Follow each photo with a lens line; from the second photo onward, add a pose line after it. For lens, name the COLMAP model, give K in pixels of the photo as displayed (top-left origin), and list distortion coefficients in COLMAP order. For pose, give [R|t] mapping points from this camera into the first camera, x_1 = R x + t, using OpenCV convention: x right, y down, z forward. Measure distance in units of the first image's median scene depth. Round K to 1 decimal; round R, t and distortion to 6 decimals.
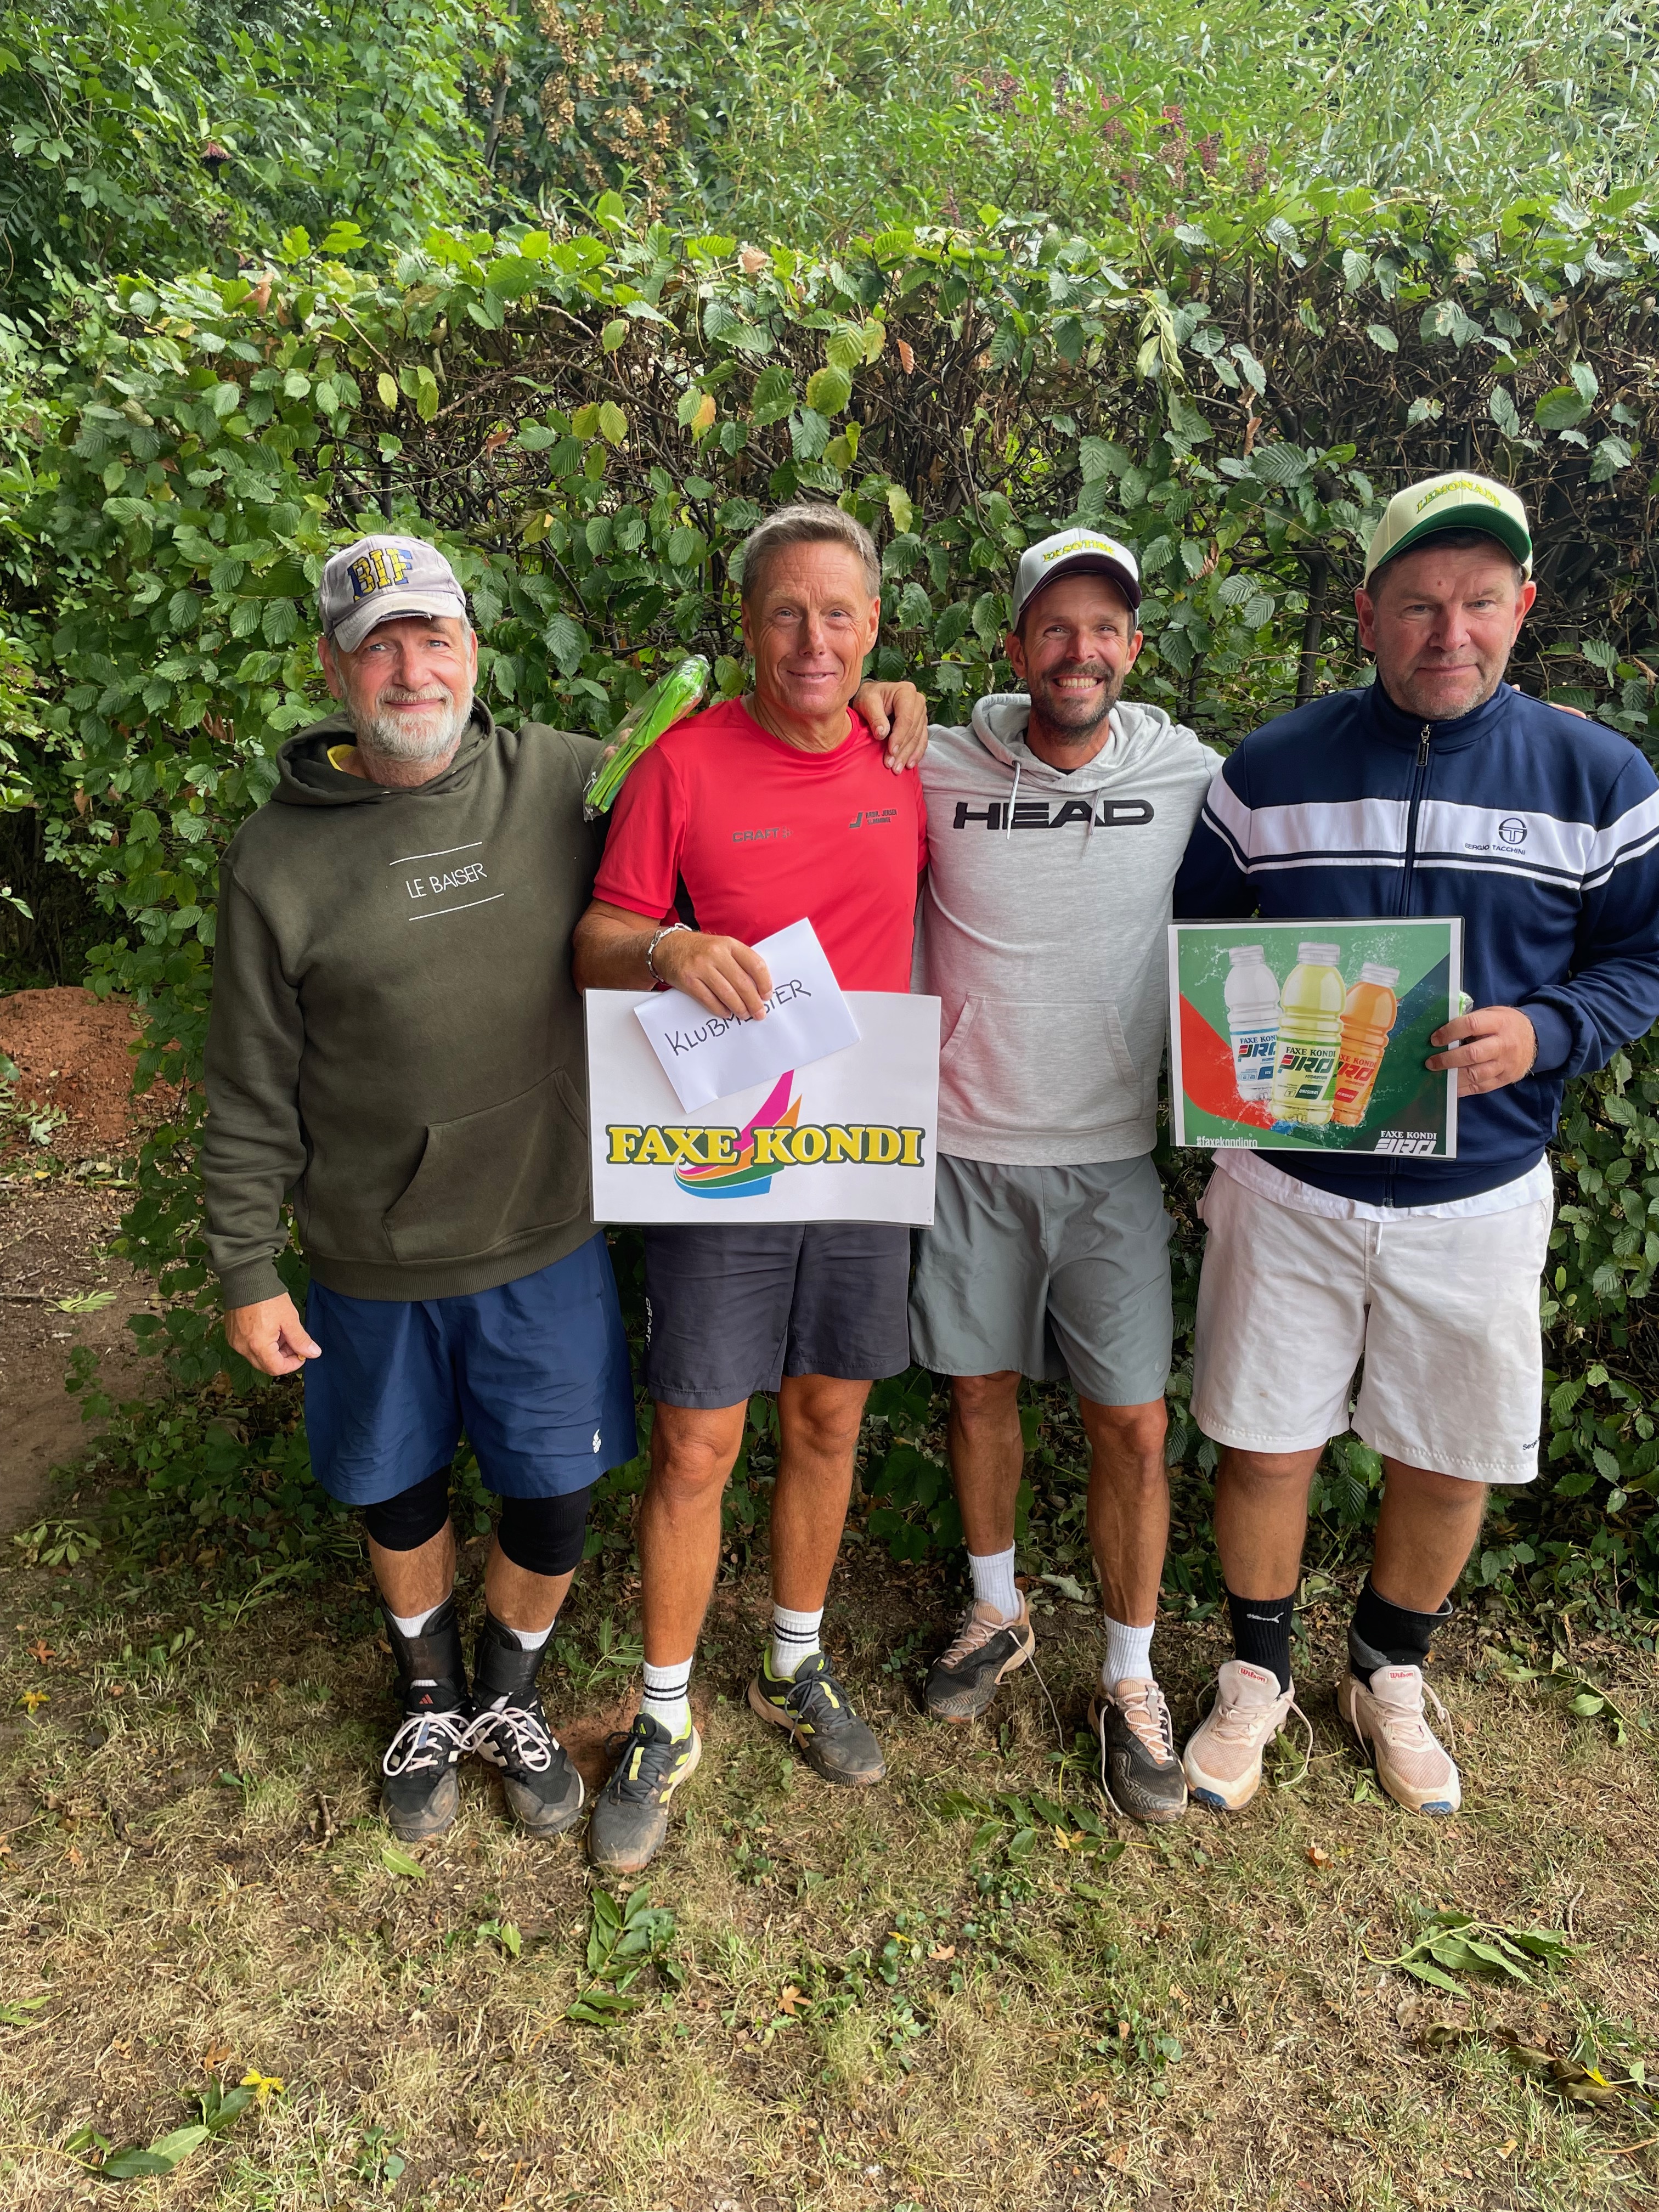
lens RADIAL K [[1633.7, 0, 824.3], [0, 1633.7, 1094.0], [0, 0, 1]] dist [0.069176, -0.090810]
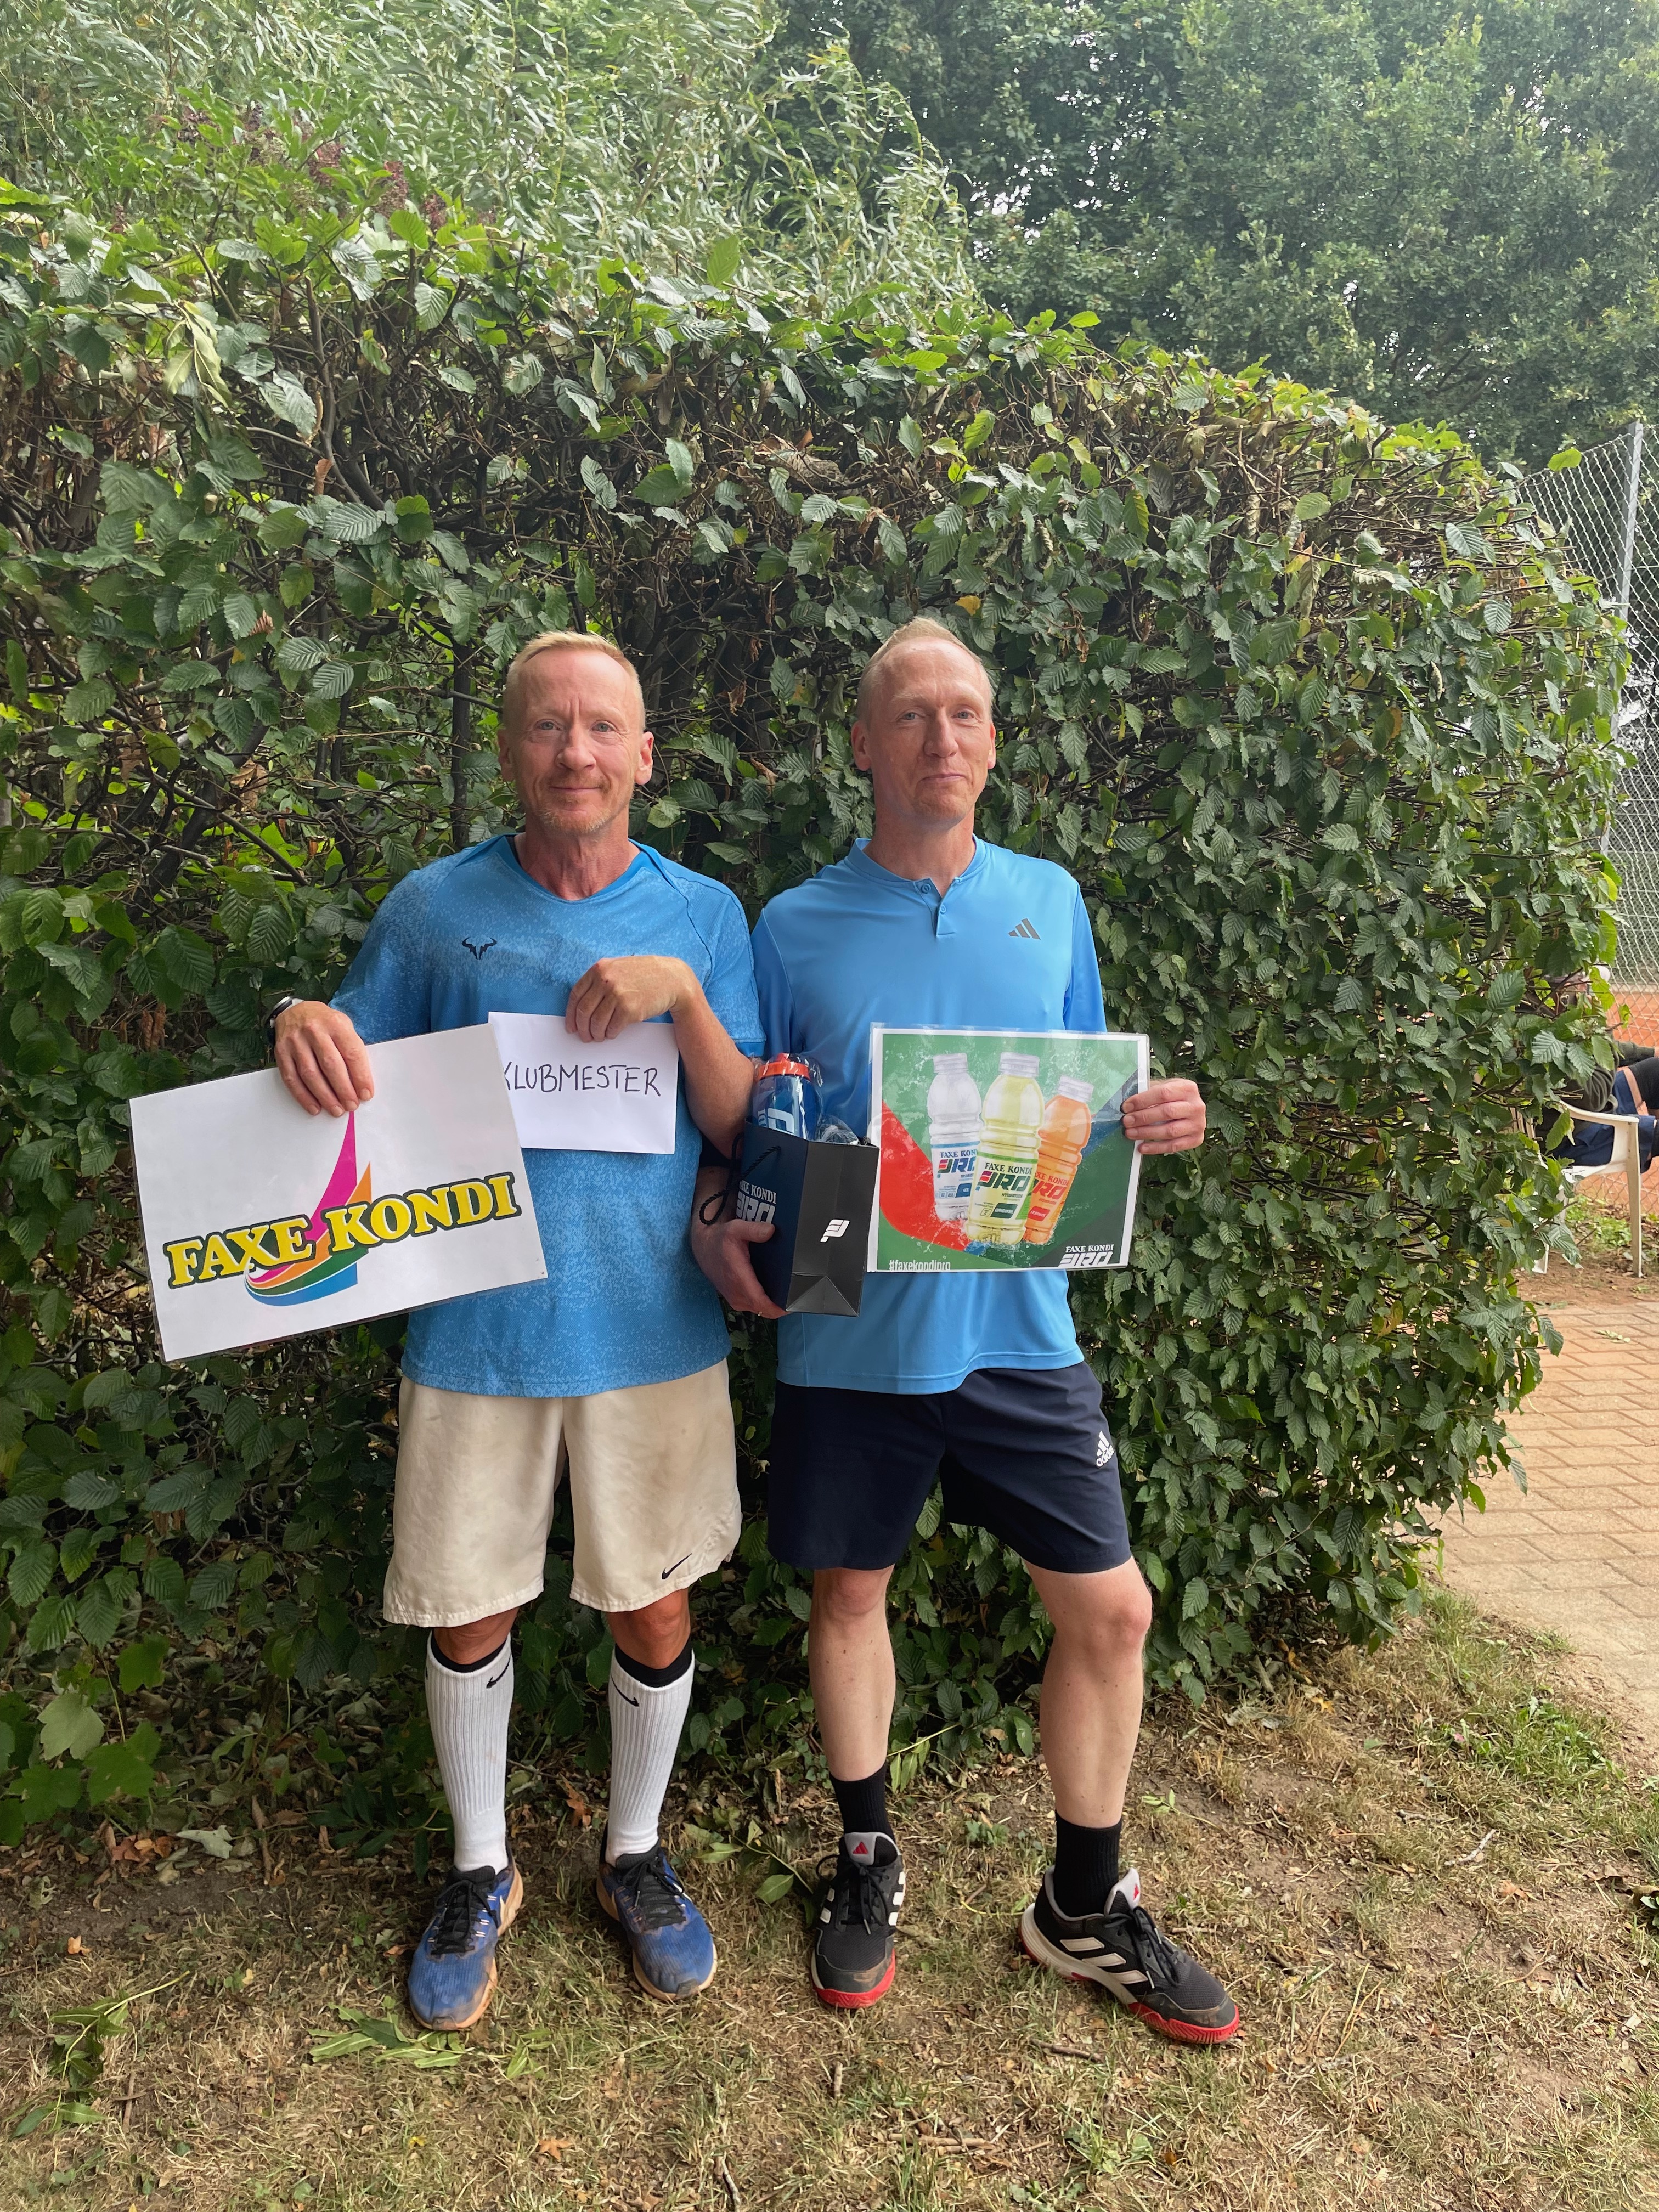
lens RADIAL K [[1633.7, 0, 829.3], [0, 1633.7, 1100.7], [0, 0, 1]] dist [0.069176, -0.090810]
pose [[0.938422, -0.037238, 0.343478, 0.199557], [0.053779, 0.997801, -0.038754, -0.026707], [-0.341280, 0.054840, 0.938361, 0.116154]]
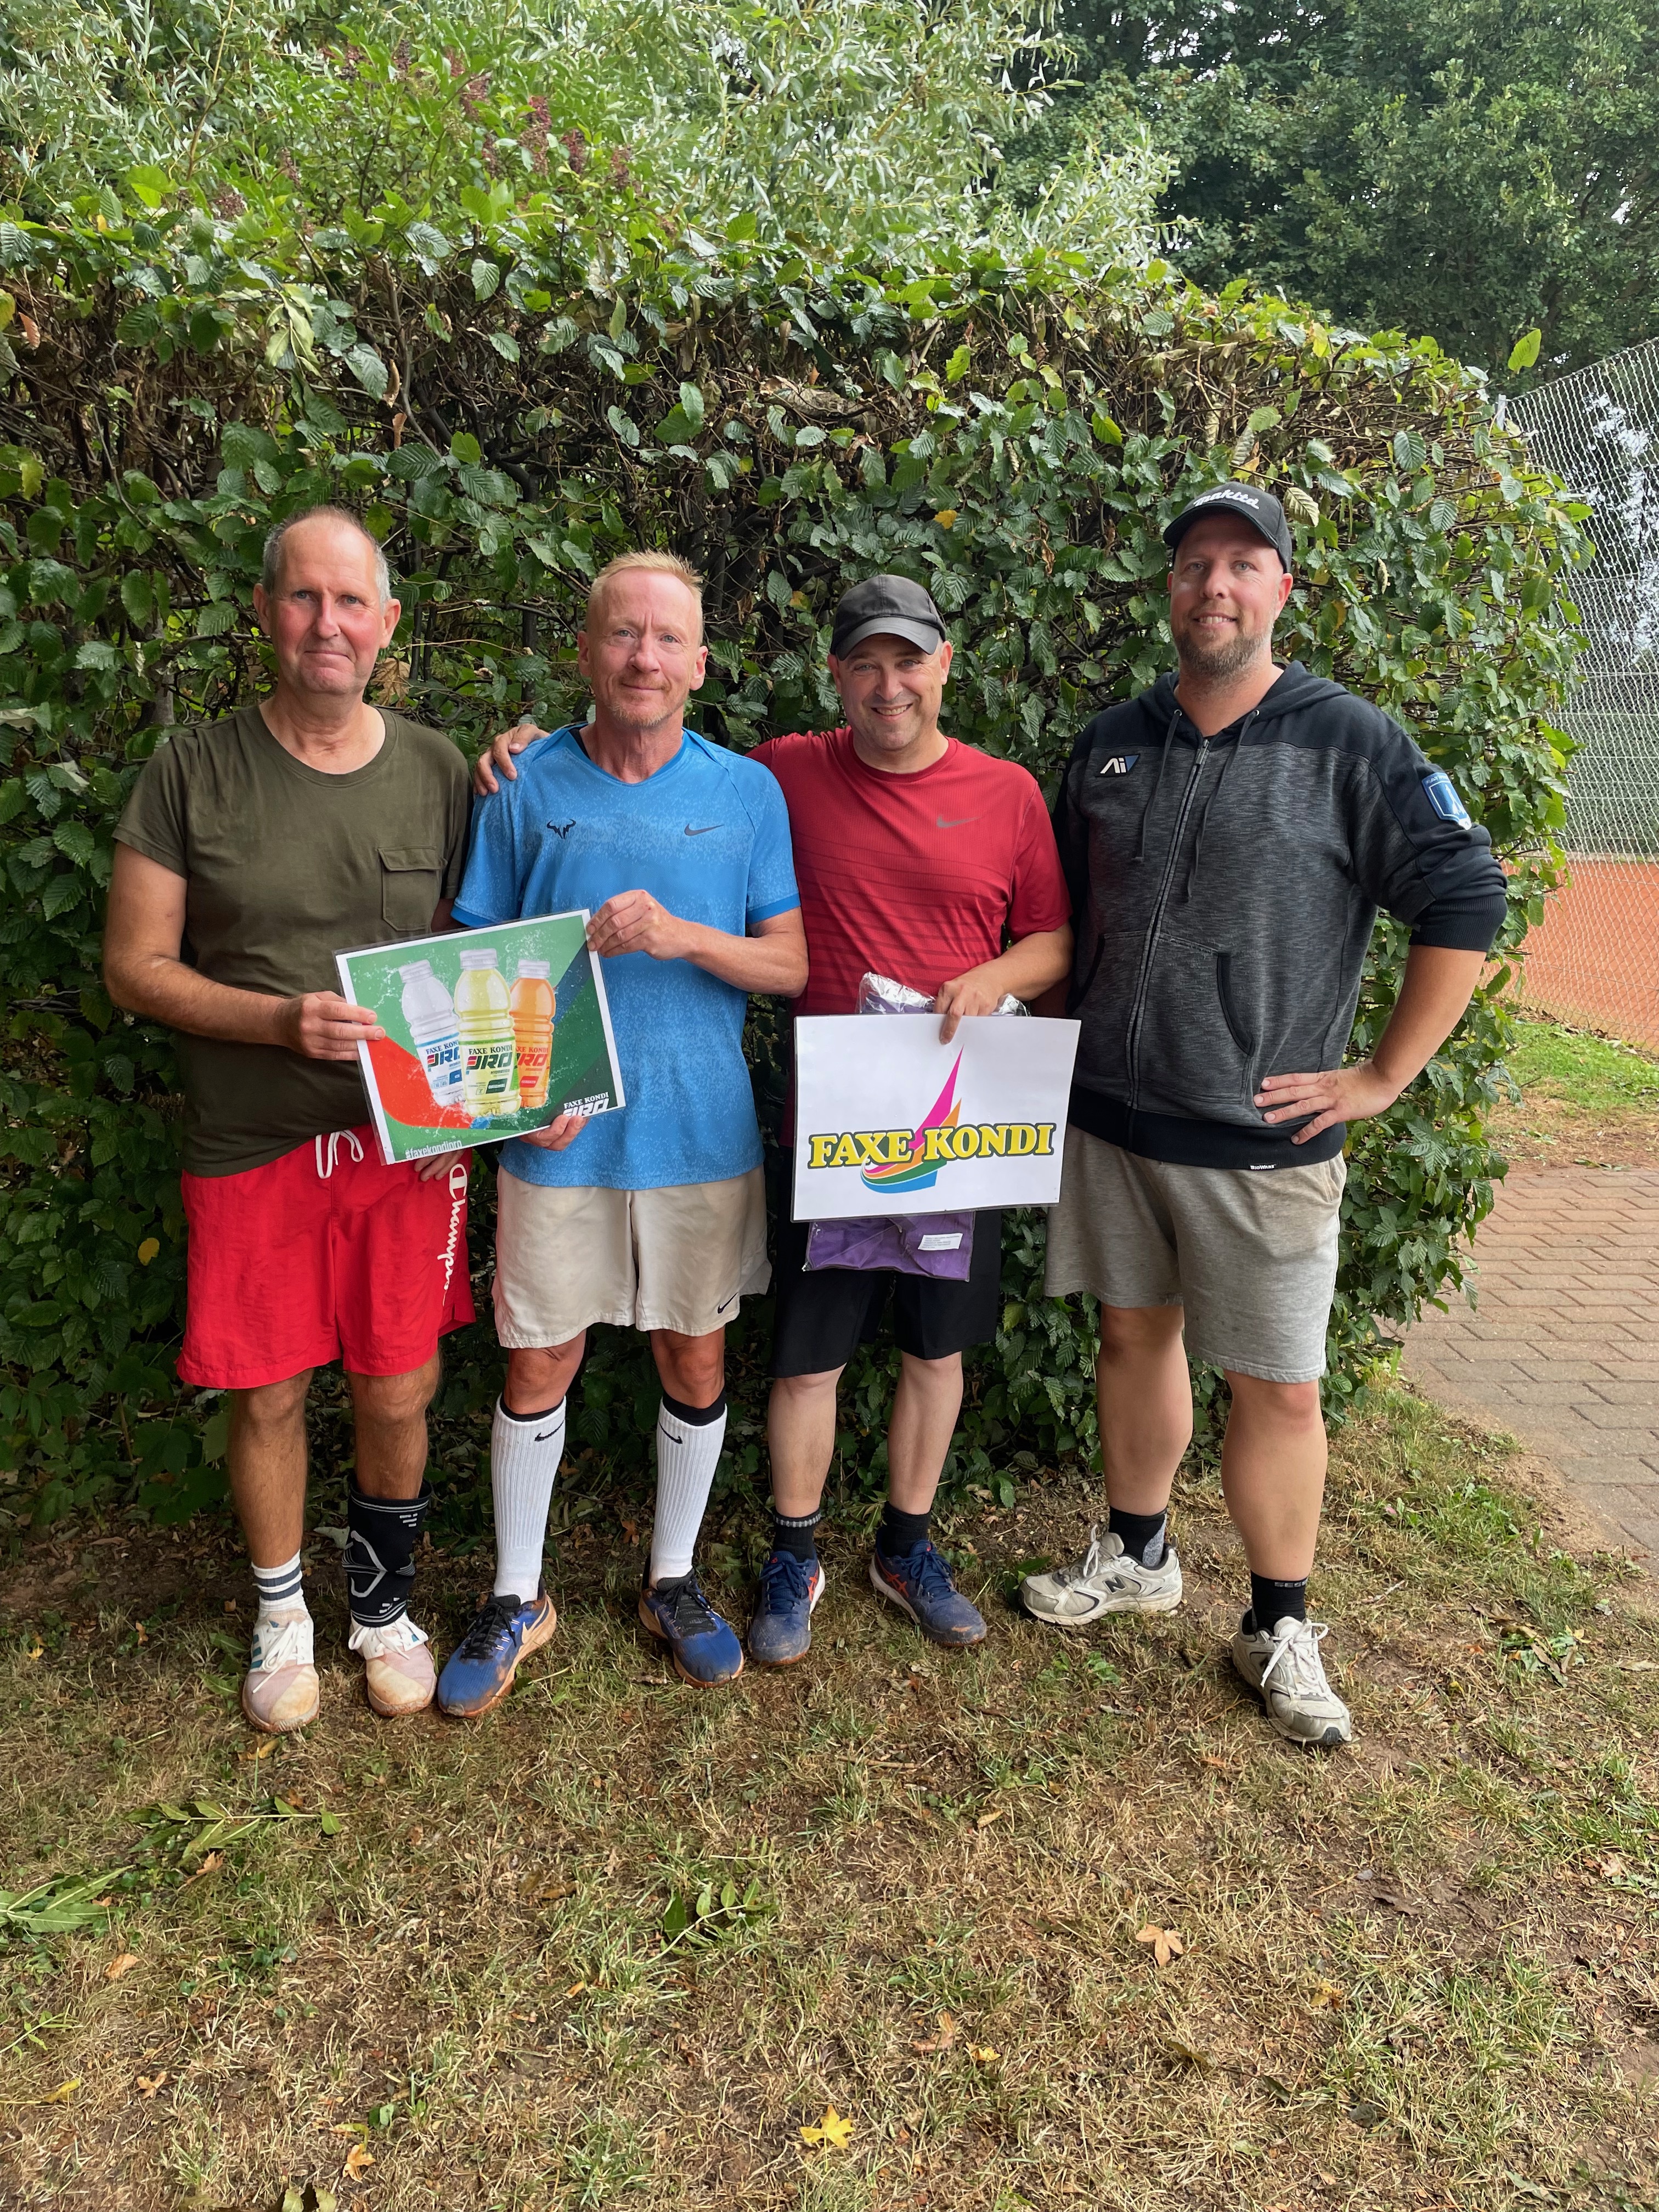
lens RADIAL K [[1633.7, 0, 829.8], [0, 1633.7, 1091.2], [0, 0, 1]] dist [0.069176, -0.090810]
pose [[0.969331, -0.048264, 0.240974, 0.252683], [0.043384, 0.998733, 0.025519, 0.006301], [-0.241900, -0.014282, 0.970196, -0.093177]]
